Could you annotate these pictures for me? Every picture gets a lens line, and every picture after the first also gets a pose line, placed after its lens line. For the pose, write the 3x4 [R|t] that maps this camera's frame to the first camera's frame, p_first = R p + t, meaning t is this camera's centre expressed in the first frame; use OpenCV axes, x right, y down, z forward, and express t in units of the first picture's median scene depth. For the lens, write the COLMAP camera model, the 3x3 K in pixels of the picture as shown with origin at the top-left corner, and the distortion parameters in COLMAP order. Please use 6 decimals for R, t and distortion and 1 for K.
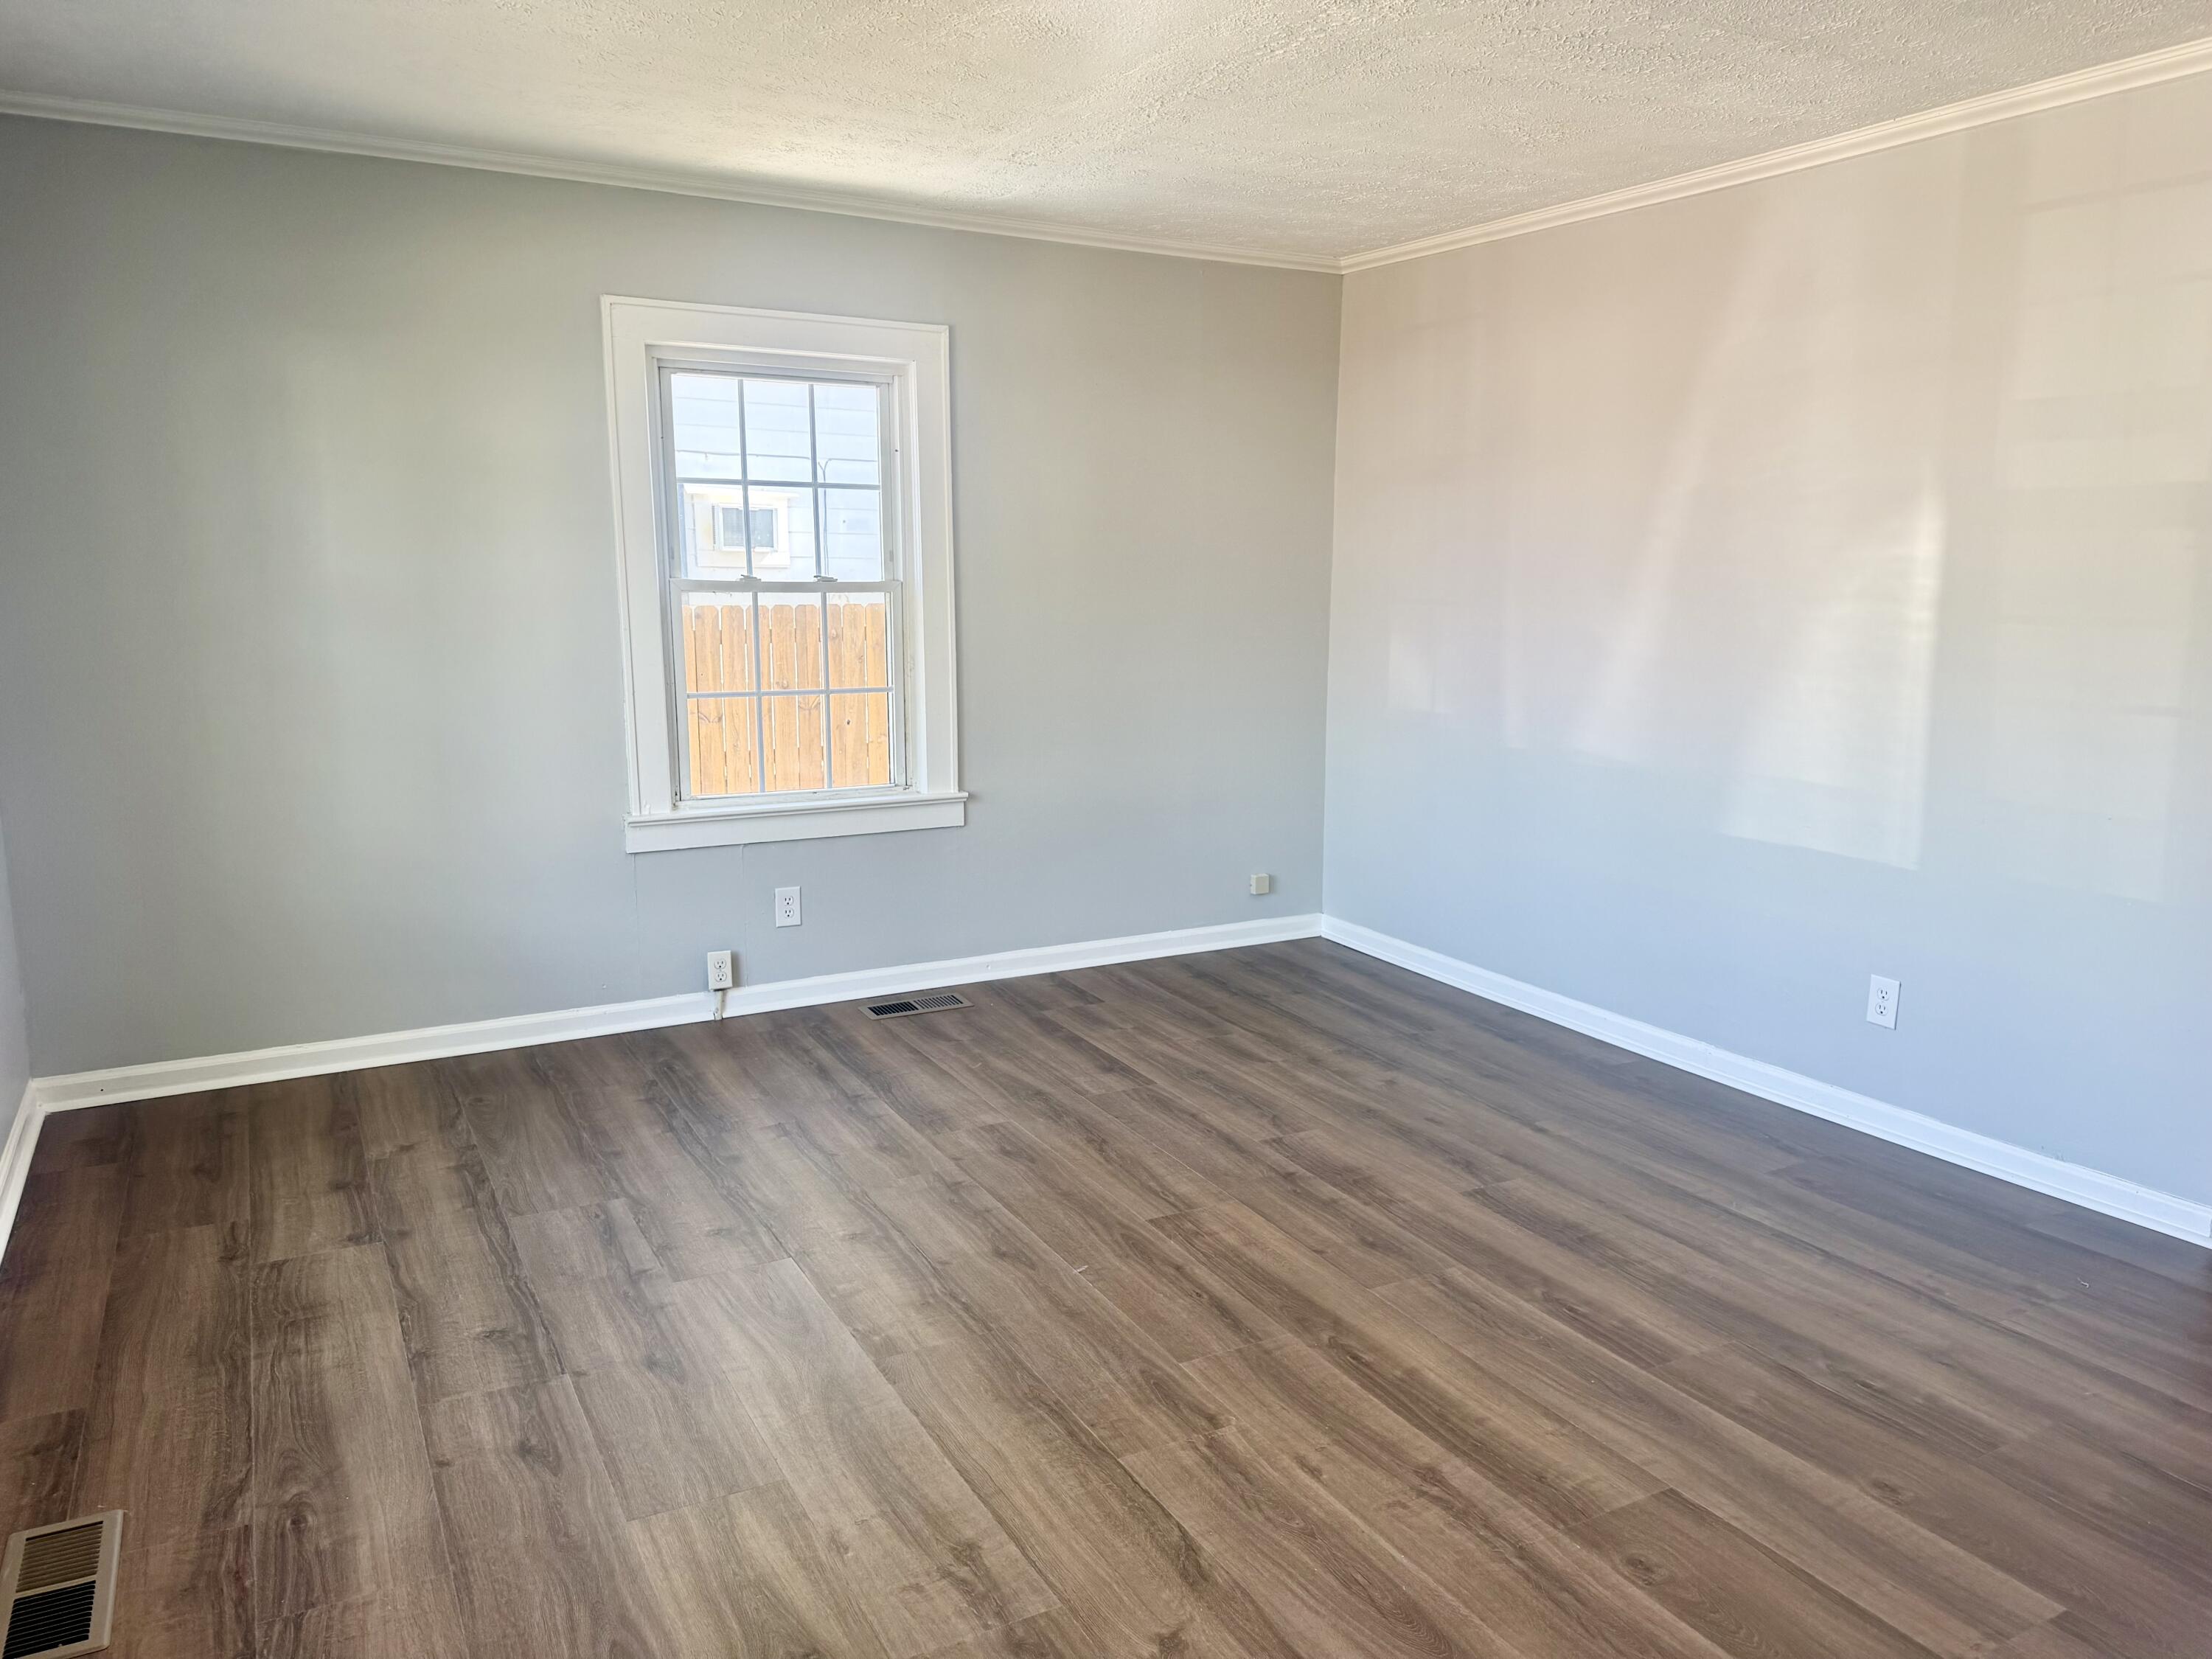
lens RADIAL K [[1533.7, 0, 1106.0], [0, 1533.7, 829.5], [0, 0, 1]] dist [0.102829, -0.156245]
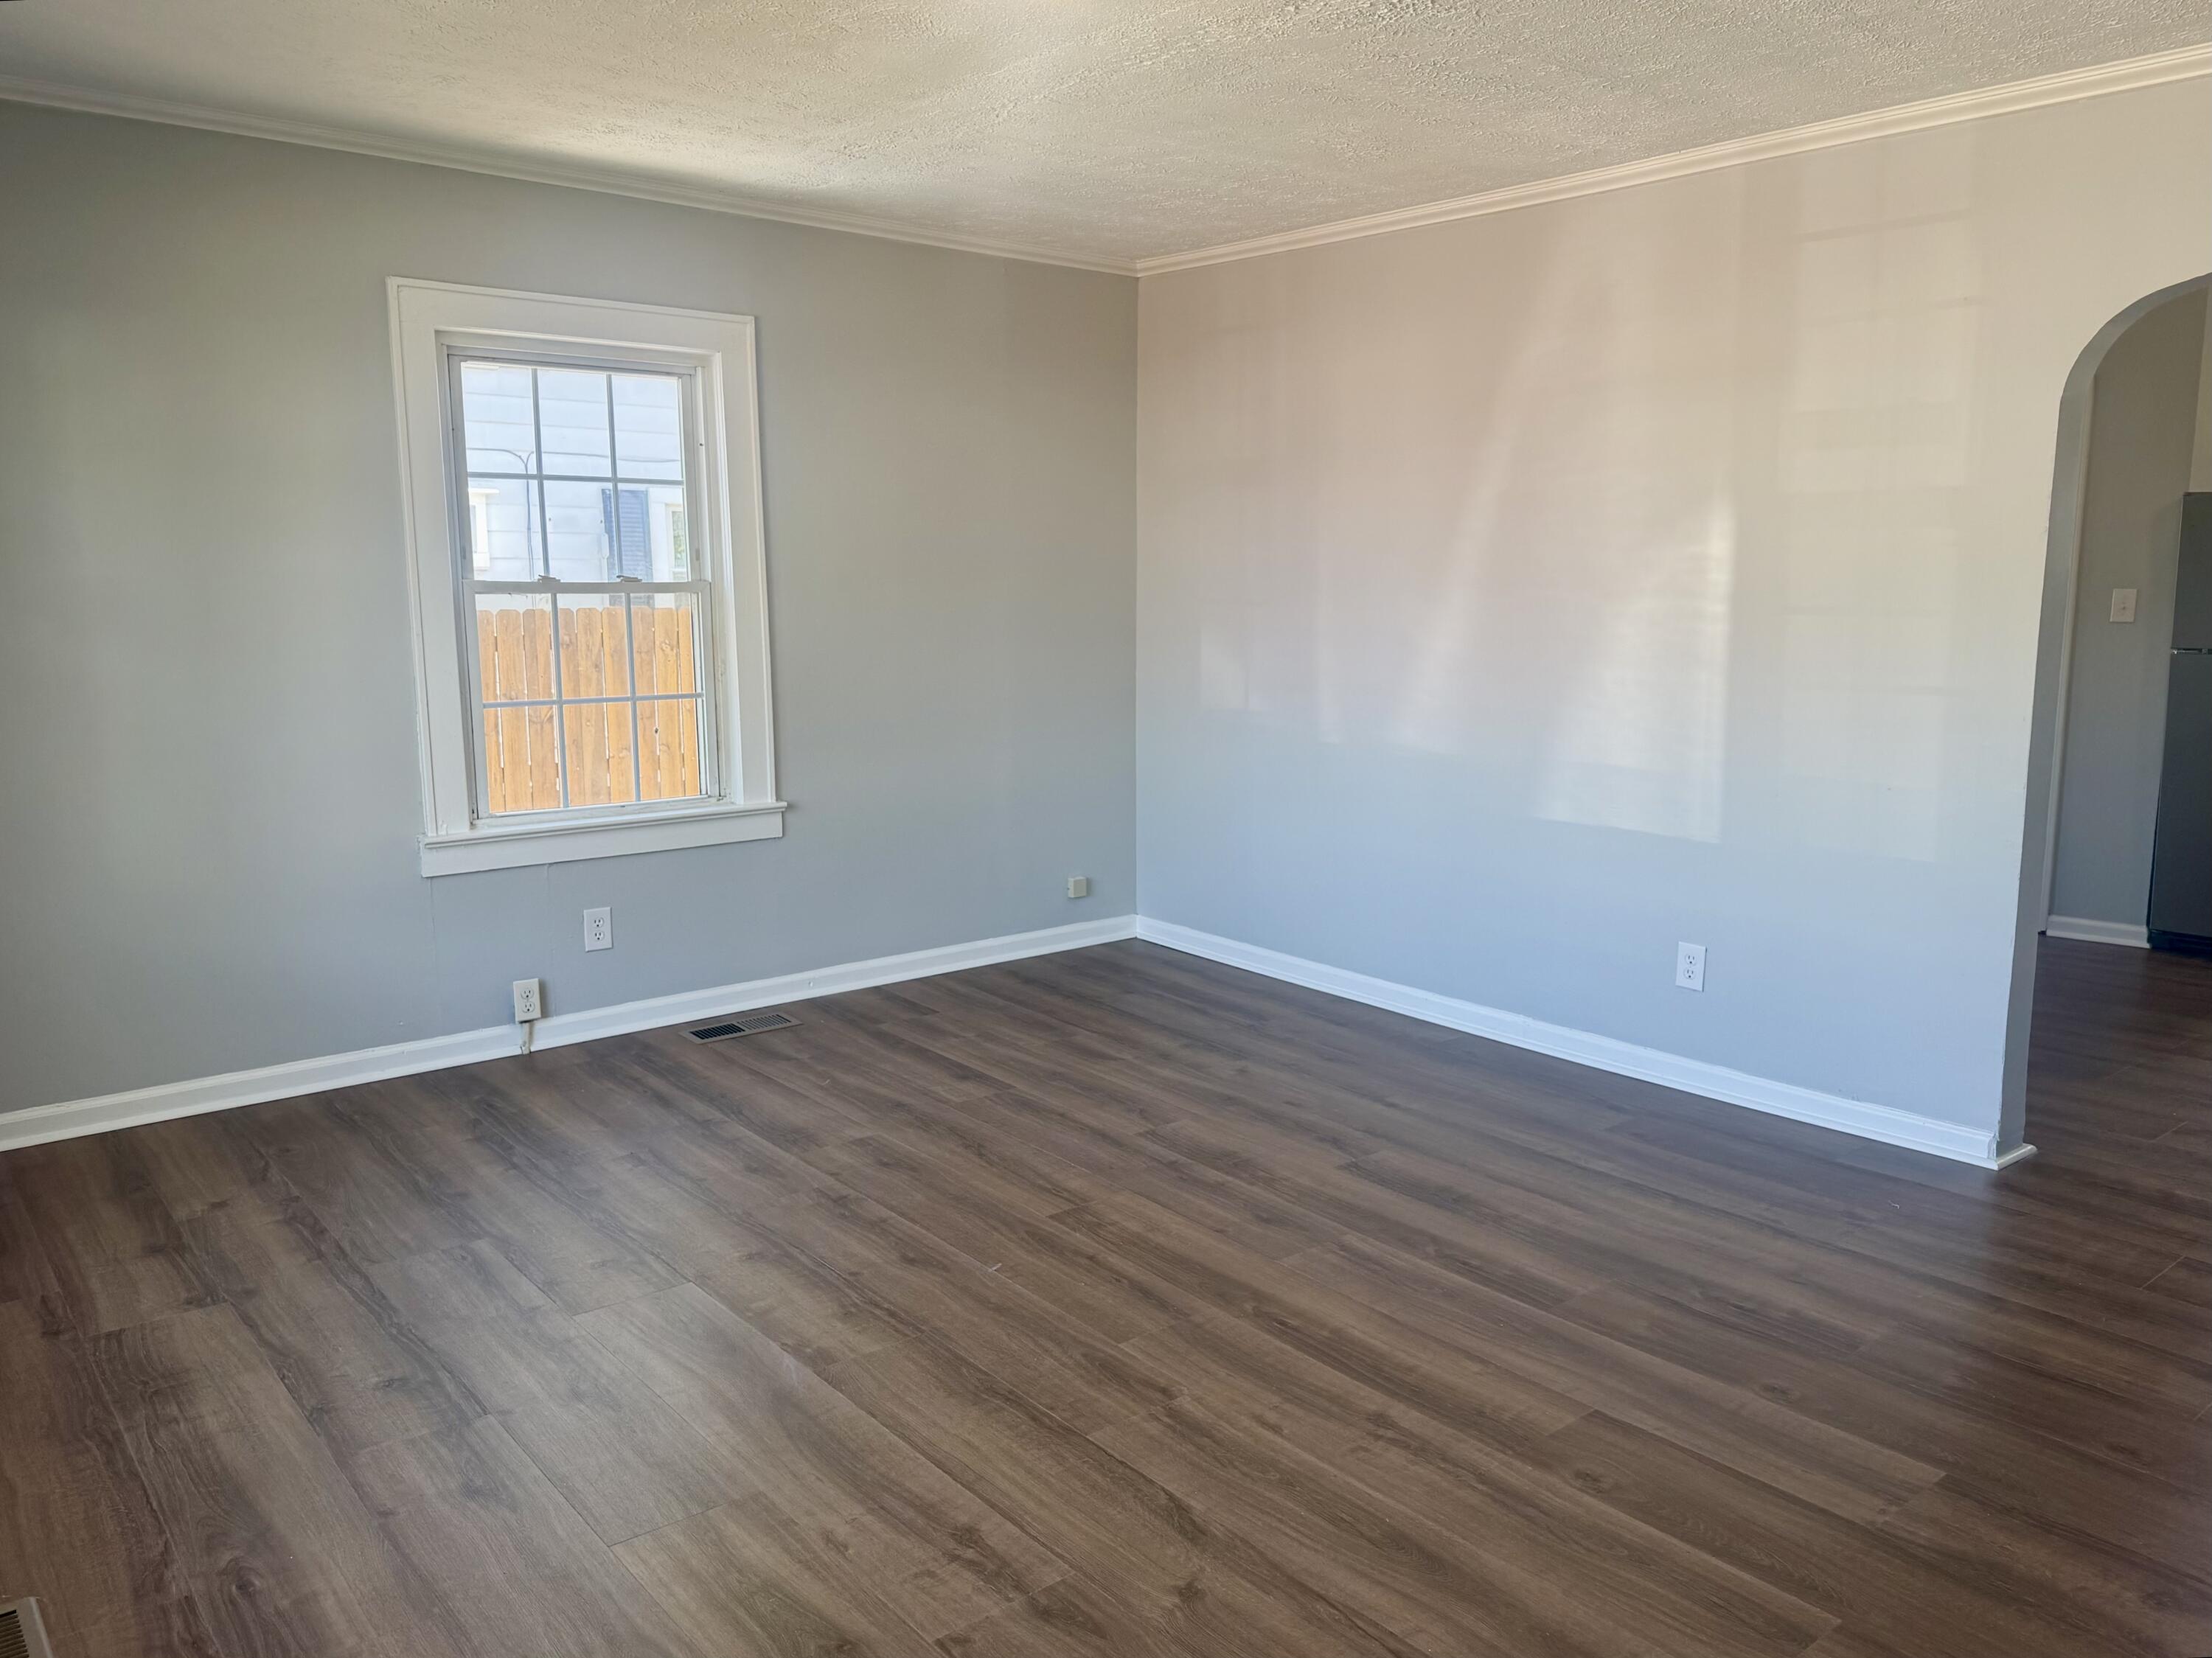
lens RADIAL K [[1607.1, 0, 1106.0], [0, 1607.1, 829.0], [0, 0, 1]] dist [0.104613, -0.151462]
pose [[0.982593, -0.033264, 0.182767, -0.122209], [0.035341, 0.999342, -0.008120, 0.012319], [-0.182377, 0.014438, 0.983123, -0.042562]]
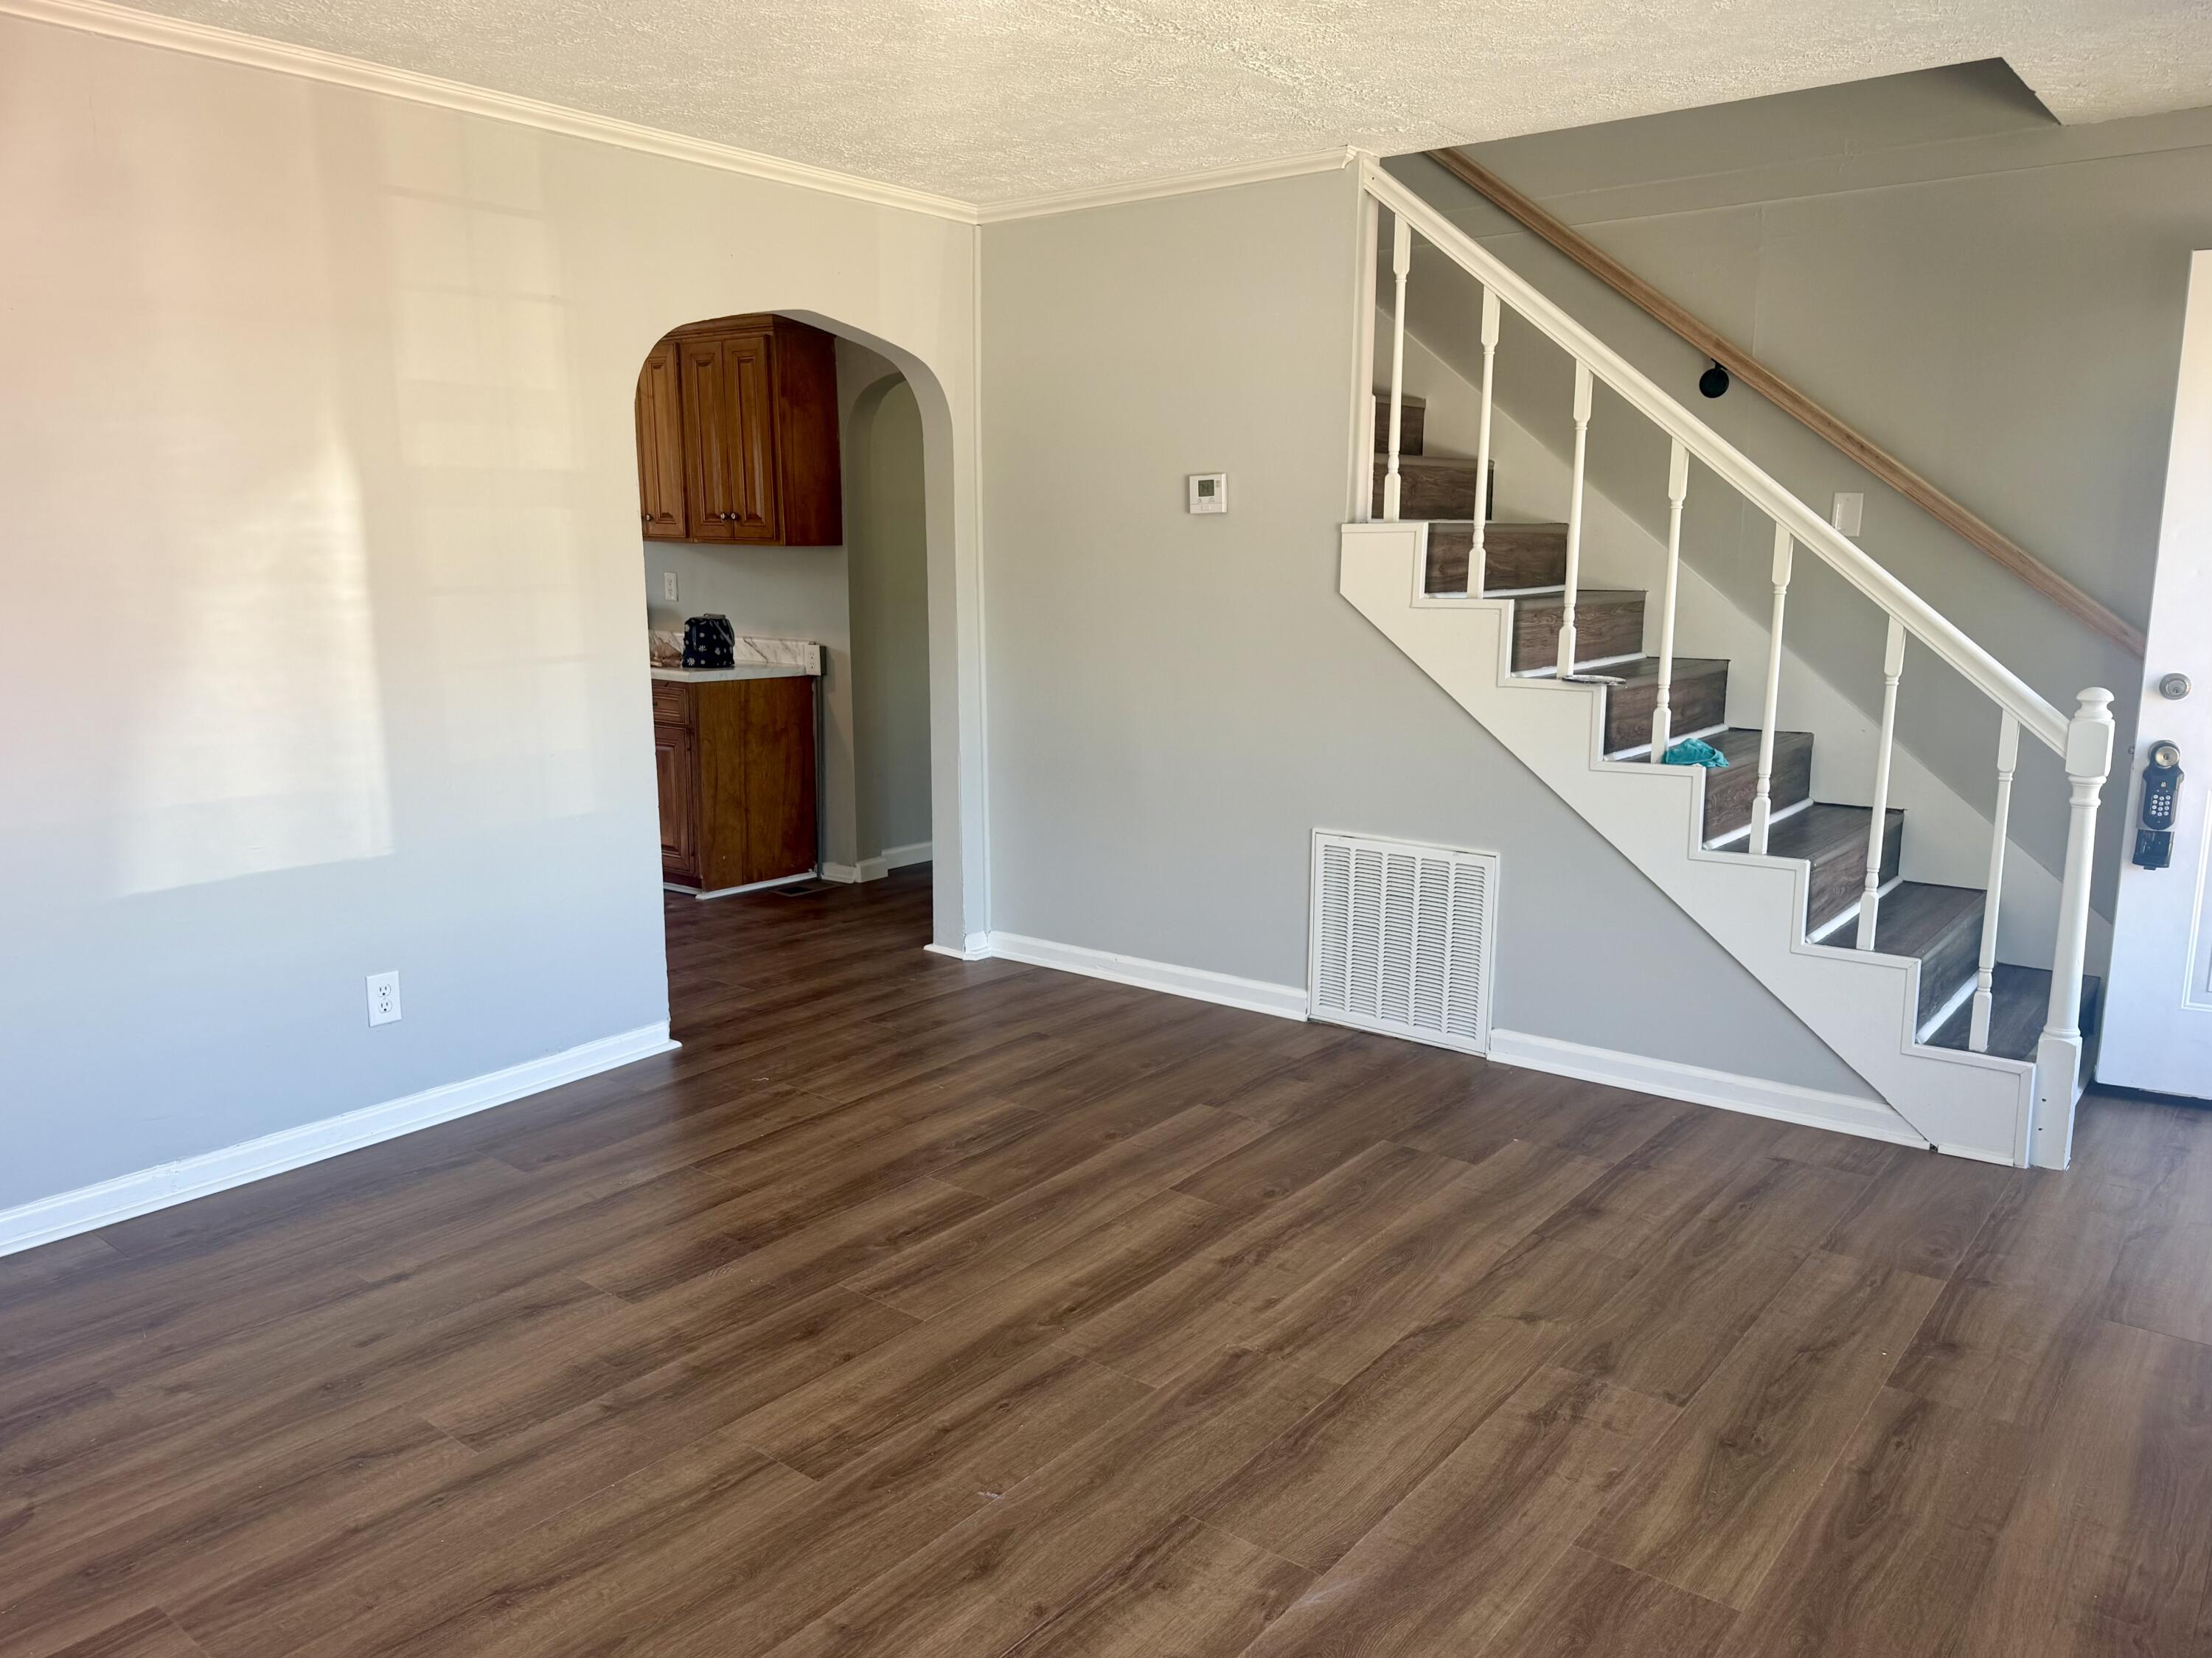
lens RADIAL K [[1607.1, 0, 1106.0], [0, 1607.1, 829.0], [0, 0, 1]] dist [0.104613, -0.151462]
pose [[-0.386209, -0.175503, 0.905561, -0.666136], [0.154622, 0.955524, 0.251130, -0.204179], [-0.909359, 0.237008, -0.341896, 1.092420]]
